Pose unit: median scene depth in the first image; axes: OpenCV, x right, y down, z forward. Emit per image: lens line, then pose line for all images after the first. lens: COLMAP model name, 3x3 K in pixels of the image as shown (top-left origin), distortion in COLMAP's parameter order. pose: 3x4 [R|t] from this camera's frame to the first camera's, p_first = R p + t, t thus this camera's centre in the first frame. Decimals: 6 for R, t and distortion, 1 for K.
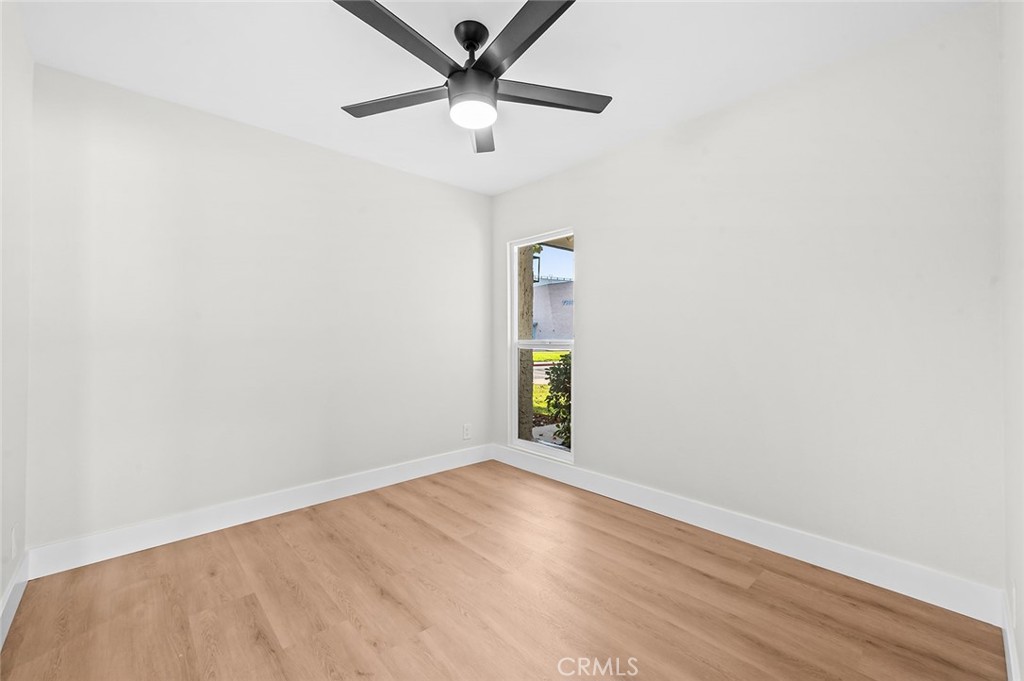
lens RADIAL K [[403.3, 0, 512.0], [0, 403.3, 340.5], [0, 0, 1]] dist [0.000022, -0.000015]
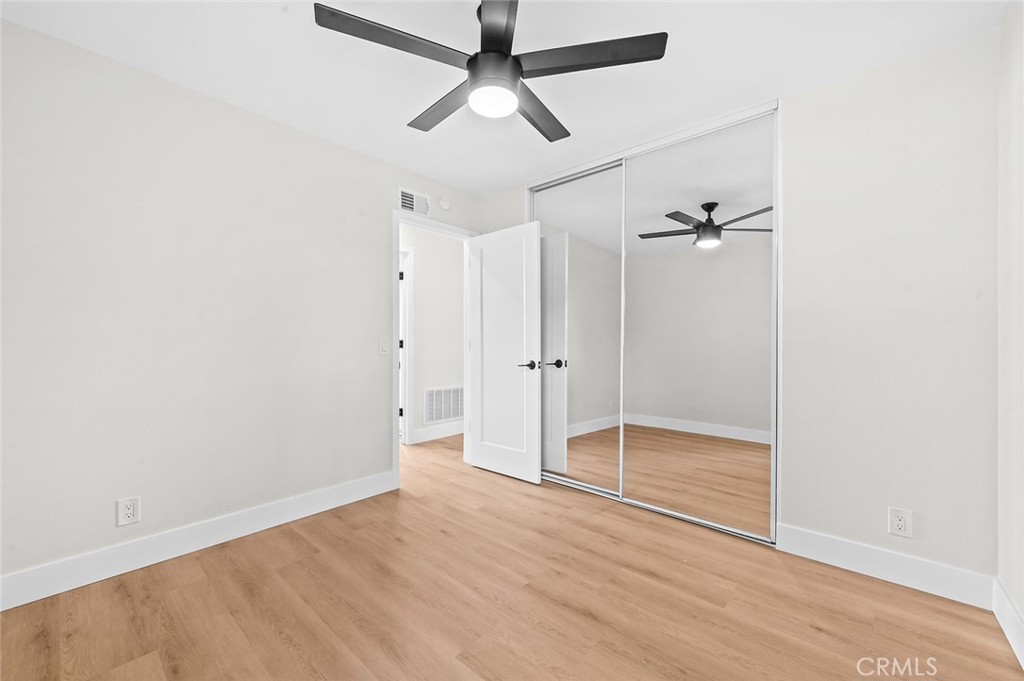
lens RADIAL K [[403.3, 0, 512.0], [0, 403.3, 340.5], [0, 0, 1]] dist [0.000022, -0.000015]
pose [[-0.994054, -0.002418, -0.108862, -0.038405], [-0.002290, 0.999997, -0.001308, -0.004533], [0.108865, -0.001051, -0.994056, 2.043380]]
